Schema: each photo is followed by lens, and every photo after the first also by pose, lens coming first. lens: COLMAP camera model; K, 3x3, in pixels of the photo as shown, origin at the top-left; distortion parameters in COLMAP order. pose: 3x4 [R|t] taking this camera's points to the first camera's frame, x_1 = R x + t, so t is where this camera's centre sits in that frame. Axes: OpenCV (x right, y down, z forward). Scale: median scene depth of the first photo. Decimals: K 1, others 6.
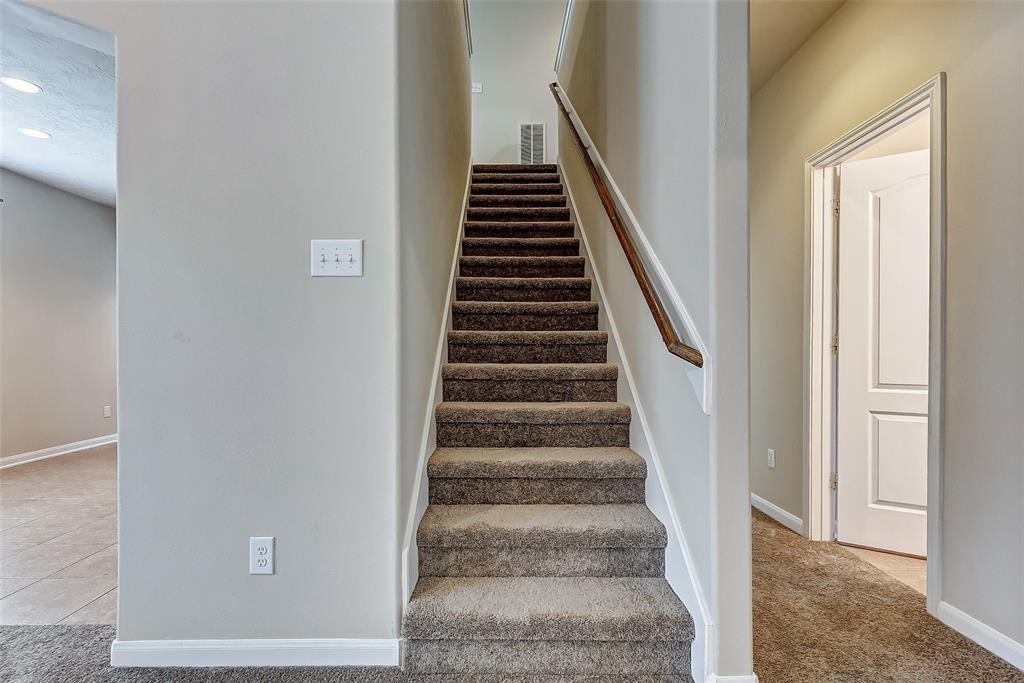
lens RADIAL K [[485.9, 0, 512.6], [0, 485.9, 346.2], [0, 0, 1]] dist [0.006649, -0.002027]
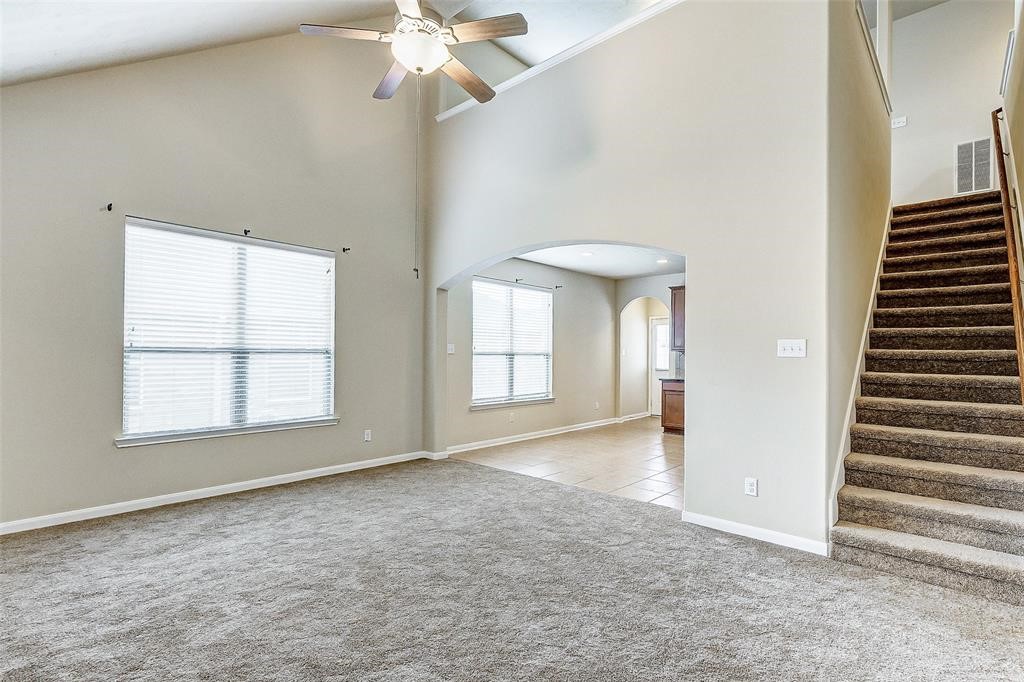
lens RADIAL K [[485.9, 0, 504.7], [0, 485.9, 353.4], [0, 0, 1]] dist [0.006649, -0.002027]
pose [[0.714740, 0.004019, -0.699379, 0.128866], [-0.000278, 0.999985, 0.005462, -0.105522], [0.699390, -0.003709, 0.714730, -0.807845]]
